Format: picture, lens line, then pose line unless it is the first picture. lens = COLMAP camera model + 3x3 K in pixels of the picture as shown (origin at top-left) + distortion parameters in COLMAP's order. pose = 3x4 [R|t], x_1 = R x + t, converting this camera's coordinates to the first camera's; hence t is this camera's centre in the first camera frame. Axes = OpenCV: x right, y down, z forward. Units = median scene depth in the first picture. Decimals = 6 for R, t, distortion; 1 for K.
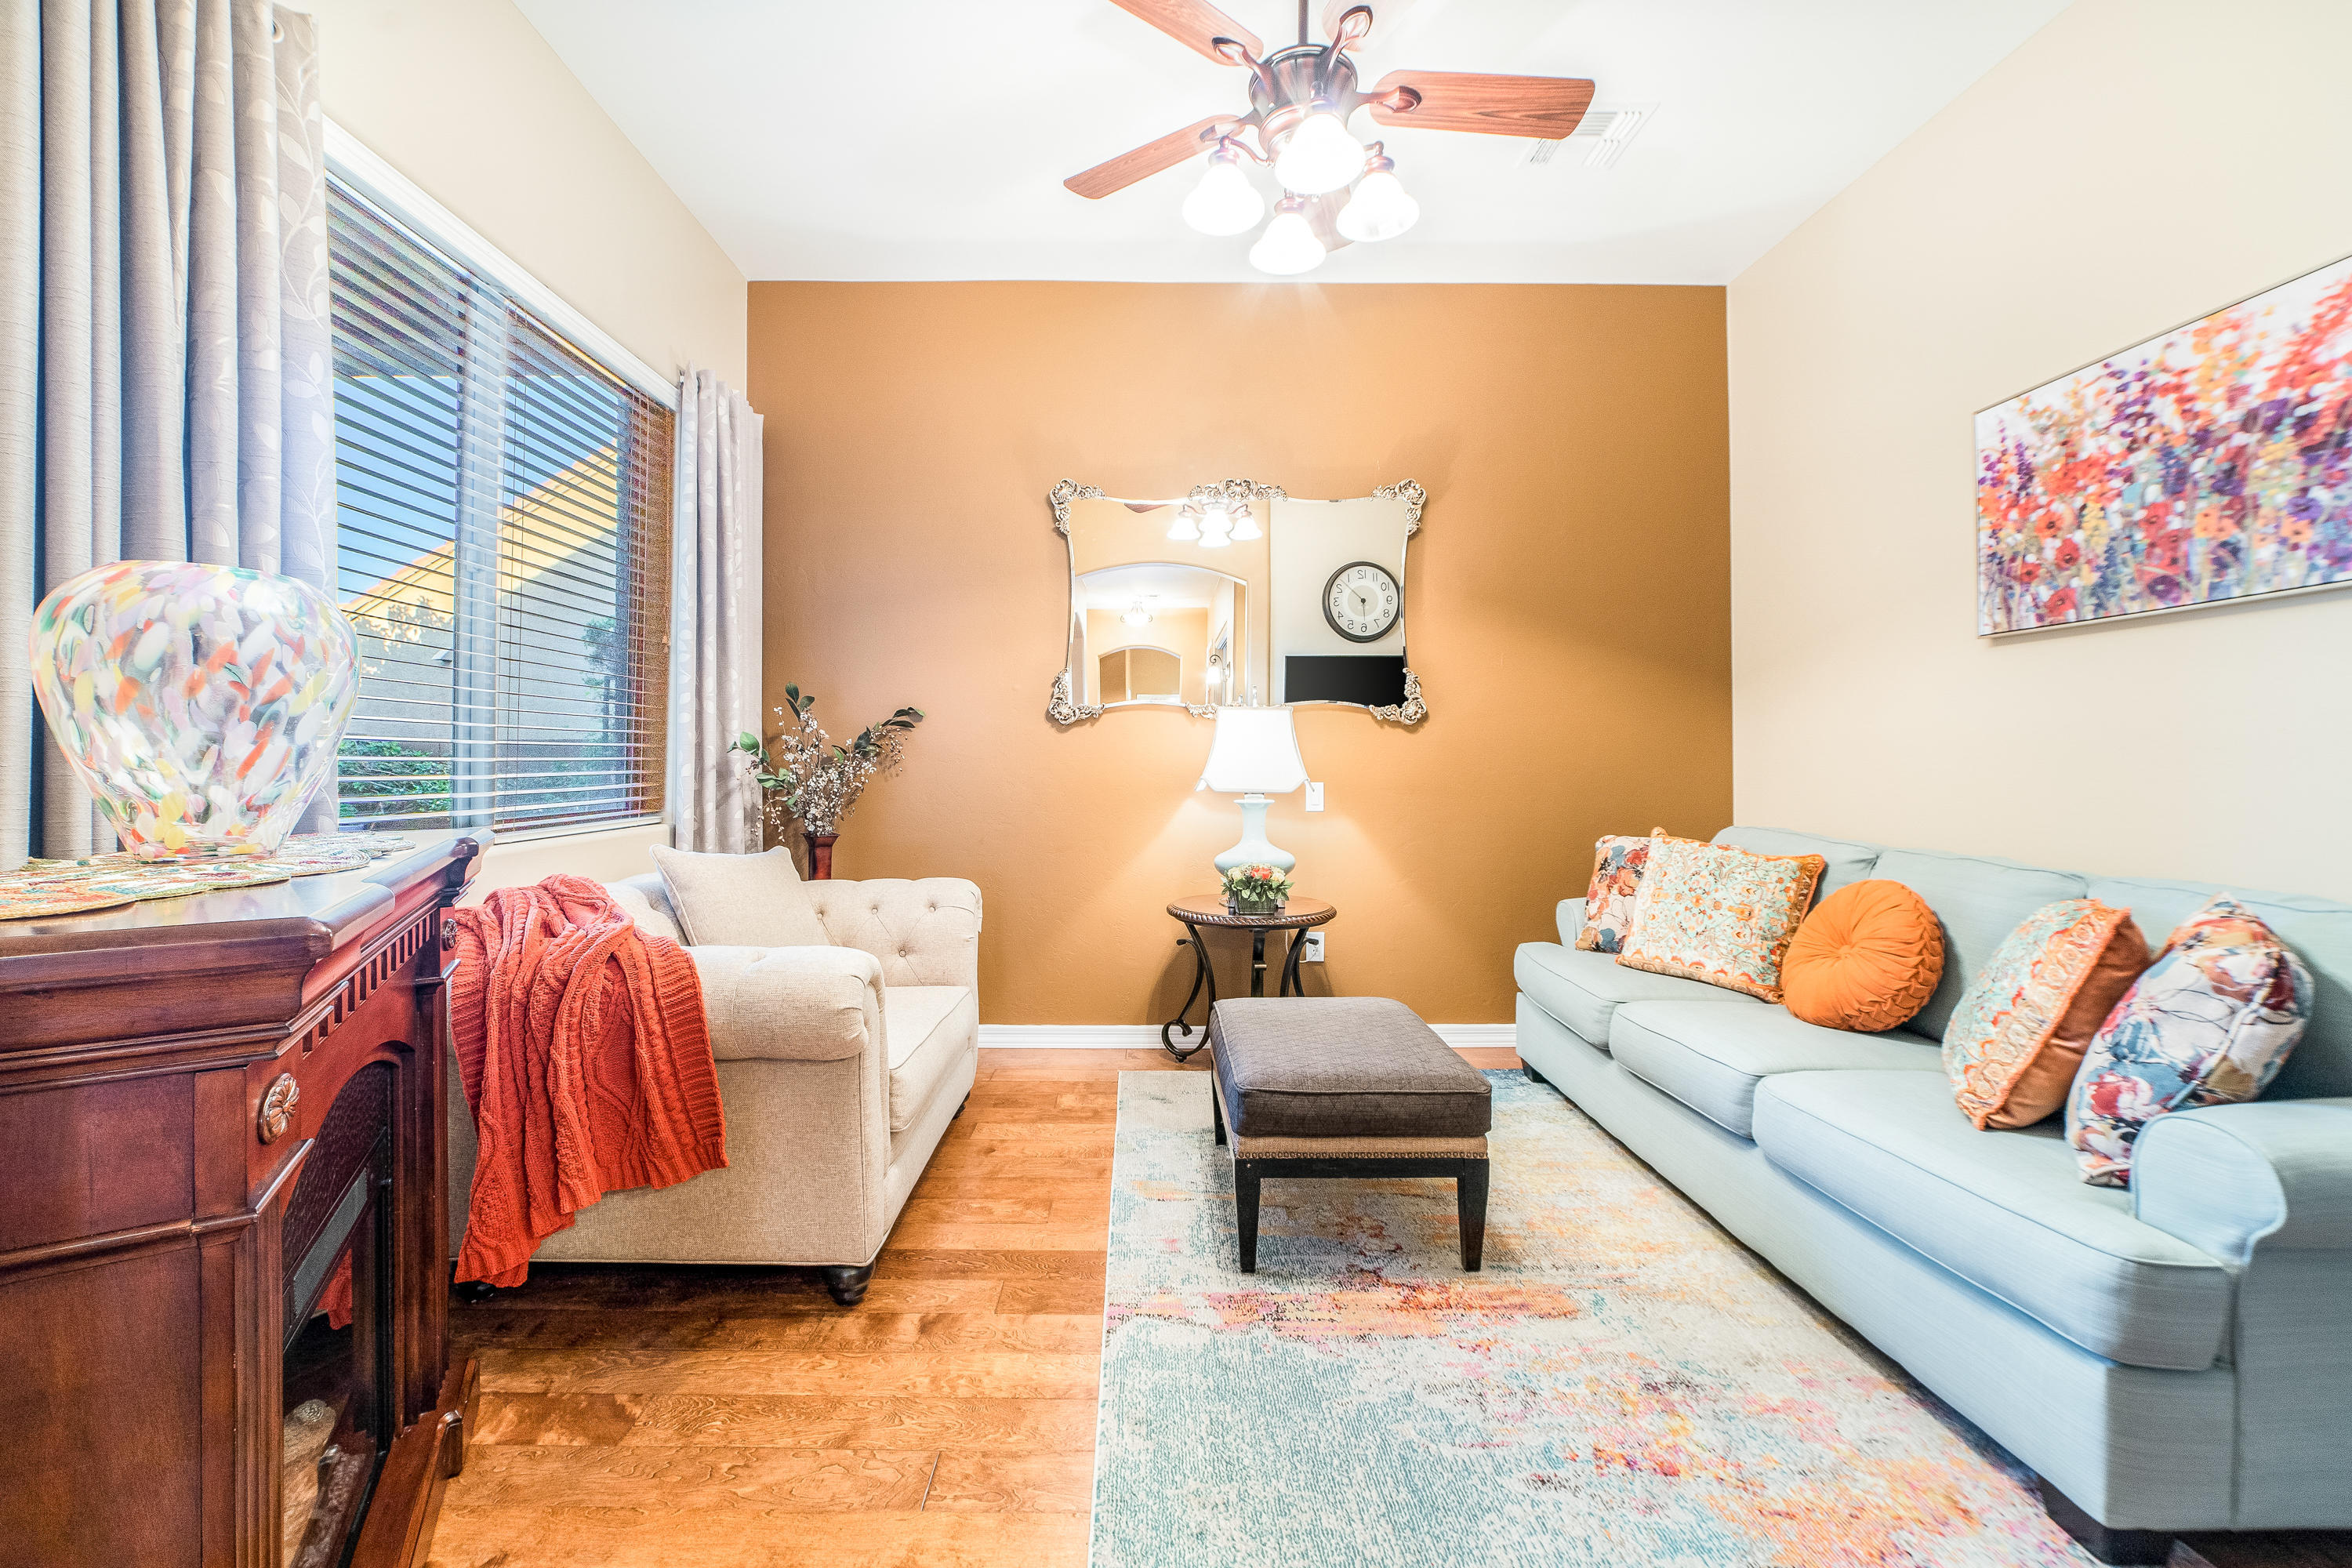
lens RADIAL K [[935.2, 0, 1165.3], [0, 935.2, 772.1], [0, 0, 1]] dist [-0.012871, 0.002469]
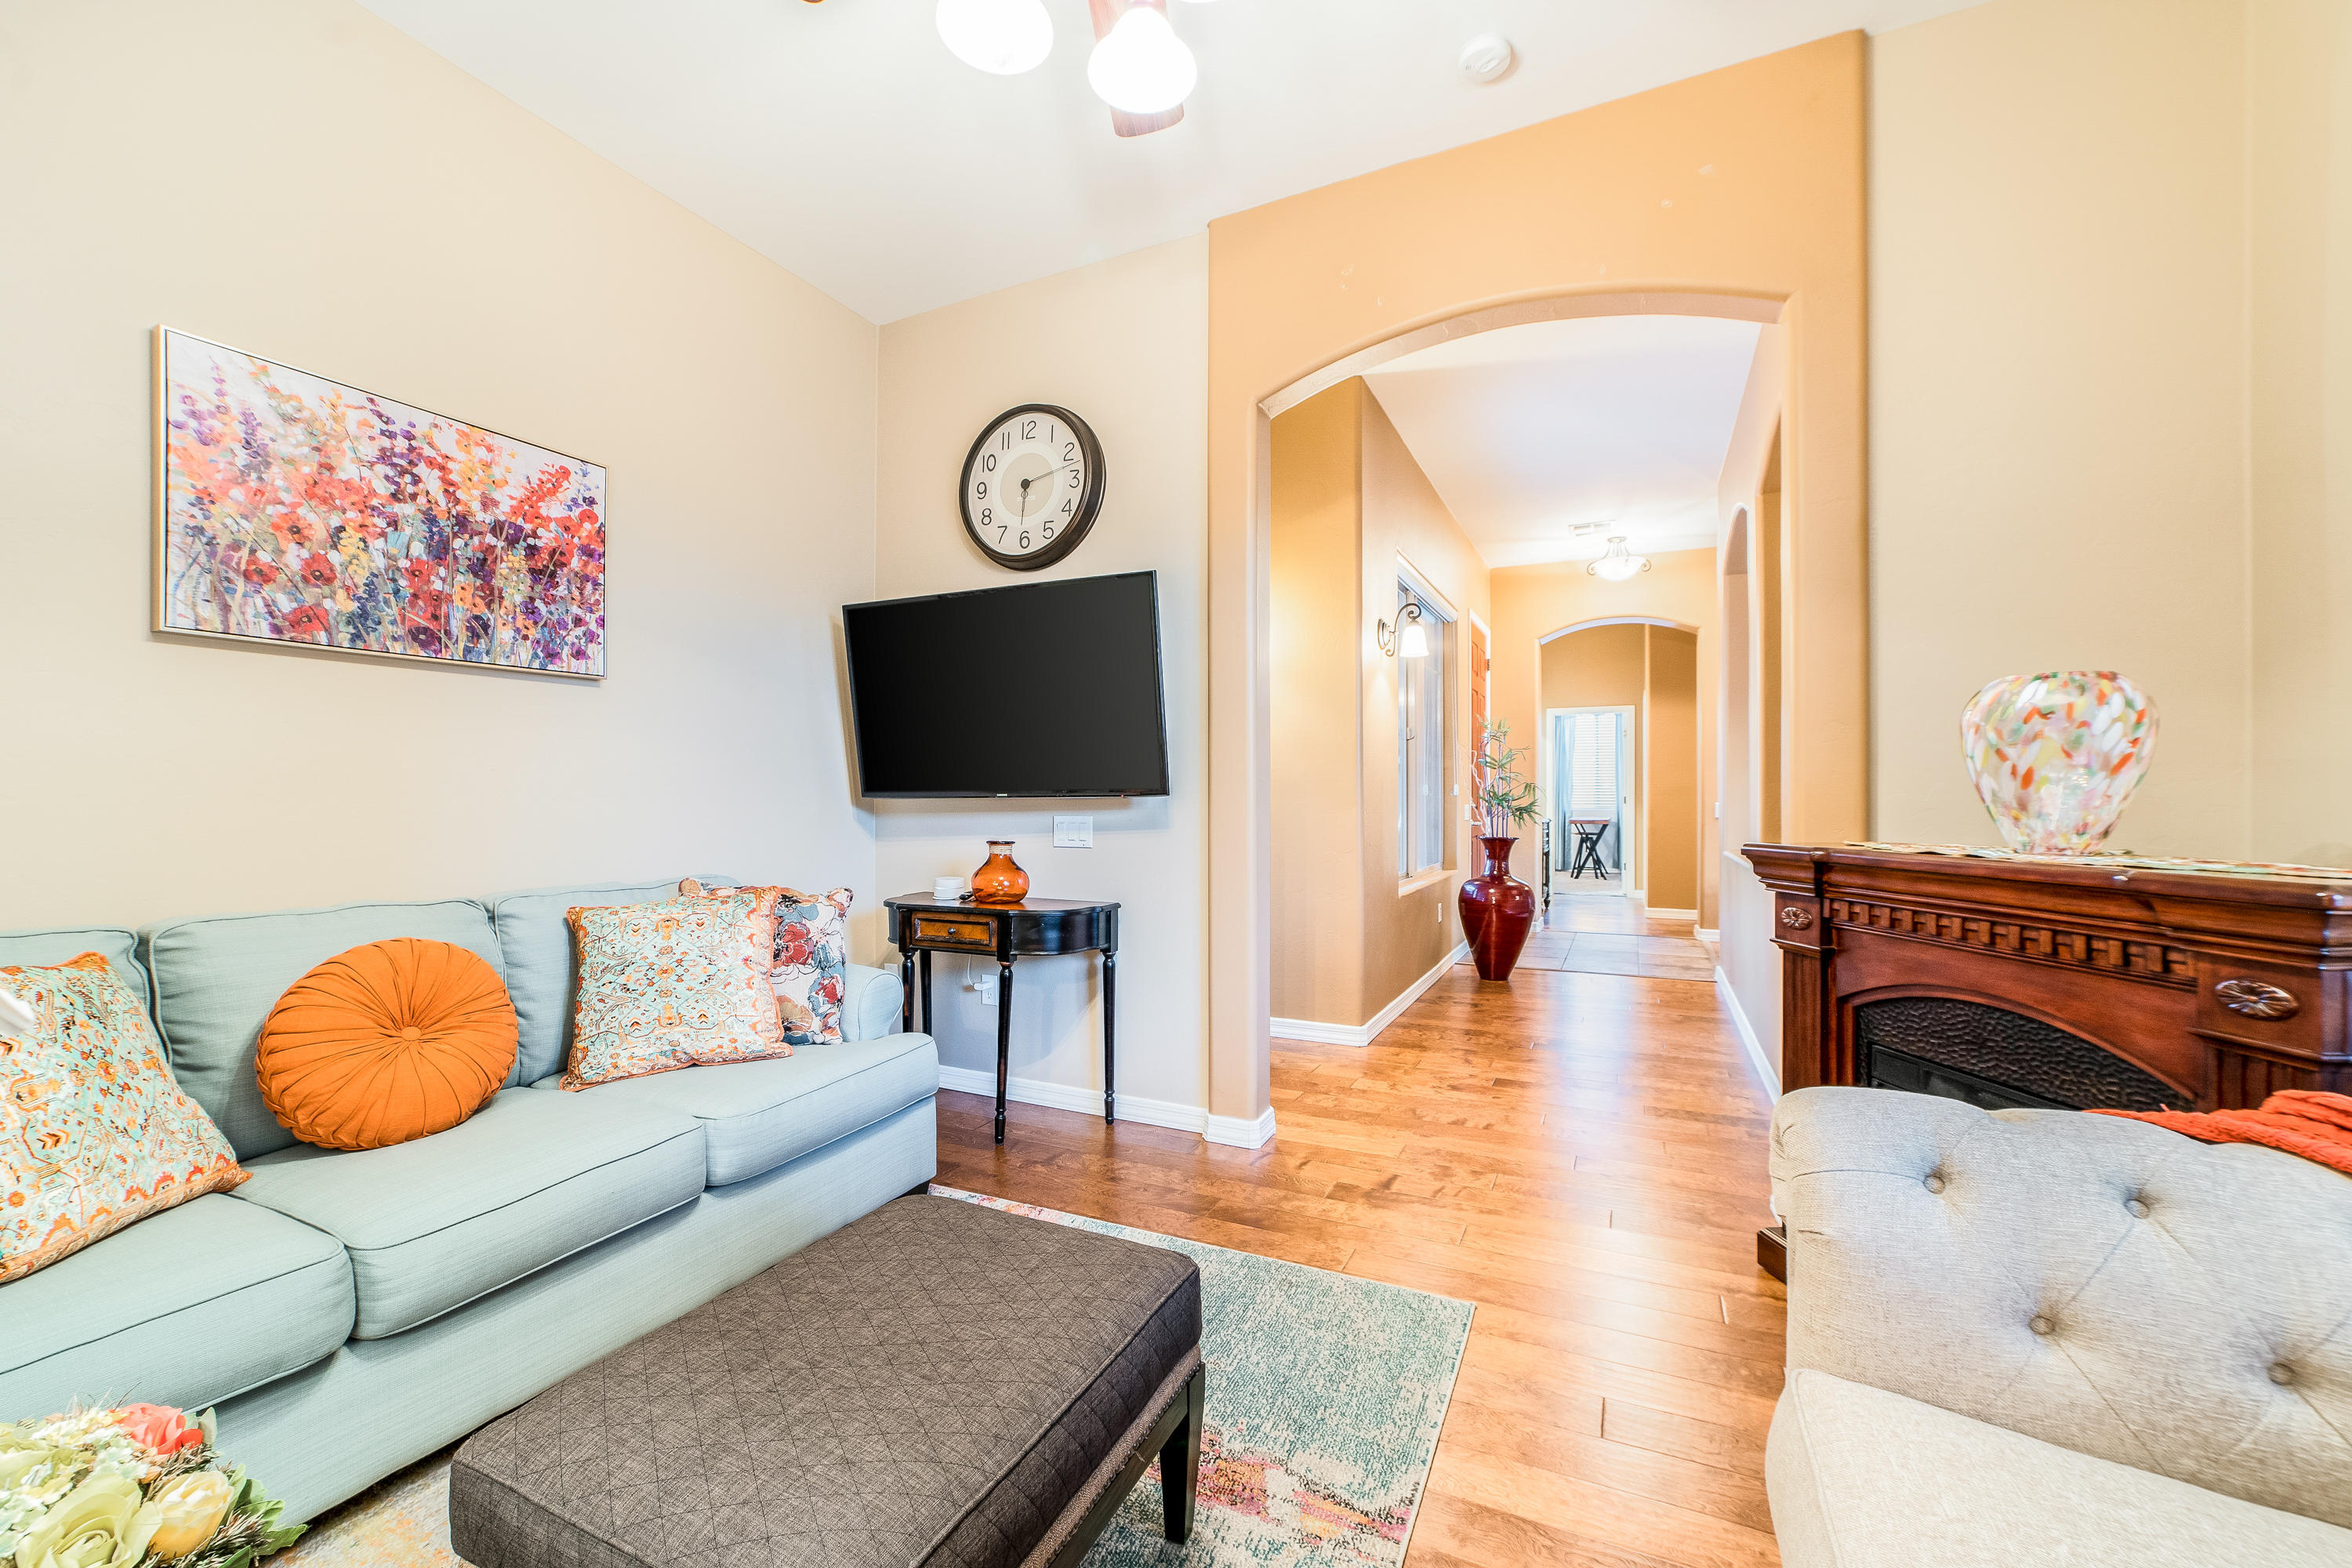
lens RADIAL K [[935.2, 0, 1161.2], [0, 935.2, 780.2], [0, 0, 1]] dist [-0.012871, 0.002469]
pose [[-0.889665, 0.007897, 0.456545, -0.212246], [0.007022, 0.999969, -0.003613, -0.018083], [-0.456559, -0.000009, -0.889693, 1.567498]]
